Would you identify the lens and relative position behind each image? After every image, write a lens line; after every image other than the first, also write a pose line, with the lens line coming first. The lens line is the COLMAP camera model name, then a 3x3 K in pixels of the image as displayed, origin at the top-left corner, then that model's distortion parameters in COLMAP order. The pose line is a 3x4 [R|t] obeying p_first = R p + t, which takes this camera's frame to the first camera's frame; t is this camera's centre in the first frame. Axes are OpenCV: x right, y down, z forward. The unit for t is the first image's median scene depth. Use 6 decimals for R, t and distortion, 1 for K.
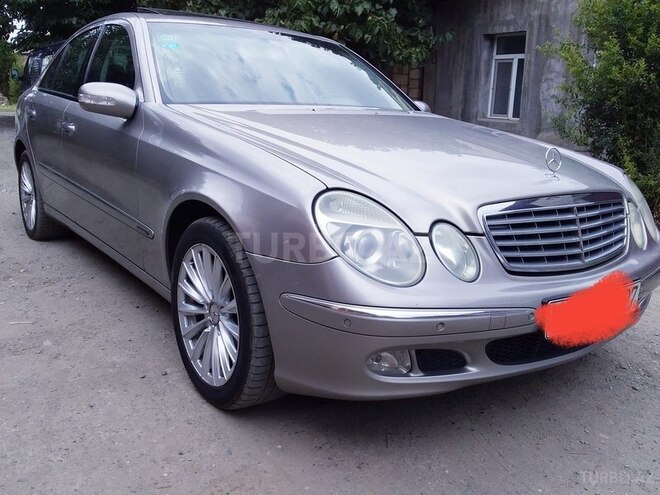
lens RADIAL K [[608.2, 0, 330.0], [0, 608.2, 247.5], [0, 0, 1]] dist [0.086158, -0.164660]
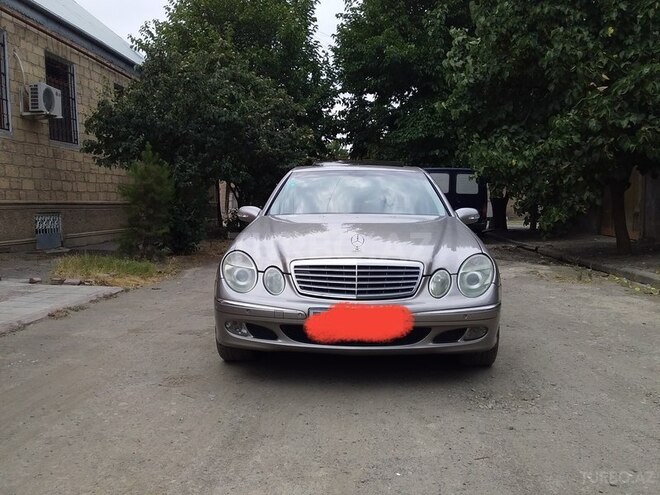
lens RADIAL K [[608.2, 0, 330.0], [0, 608.2, 247.5], [0, 0, 1]] dist [0.086158, -0.164660]
pose [[0.757253, 0.011129, -0.653027, 1.661917], [-0.123860, 0.984158, -0.126857, 0.131377], [0.641270, 0.176947, 0.746634, -0.453390]]
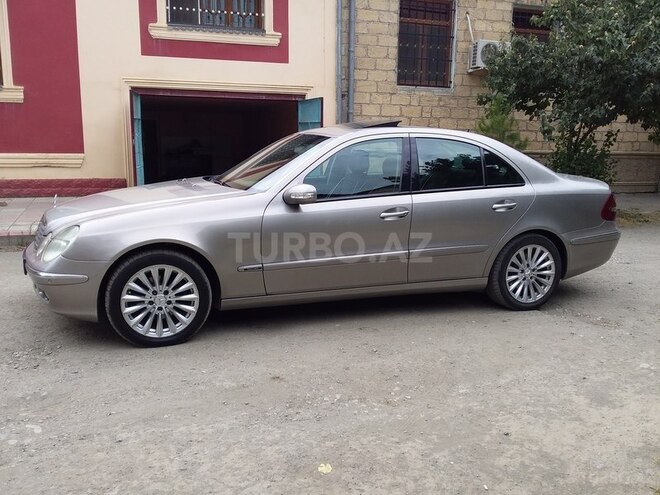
lens RADIAL K [[608.2, 0, 330.0], [0, 608.2, 247.5], [0, 0, 1]] dist [0.086158, -0.164660]
pose [[-0.307304, 0.131235, -0.942519, 2.462029], [-0.251609, 0.943992, 0.213476, -0.791108], [0.917746, 0.302748, -0.257072, 2.840435]]
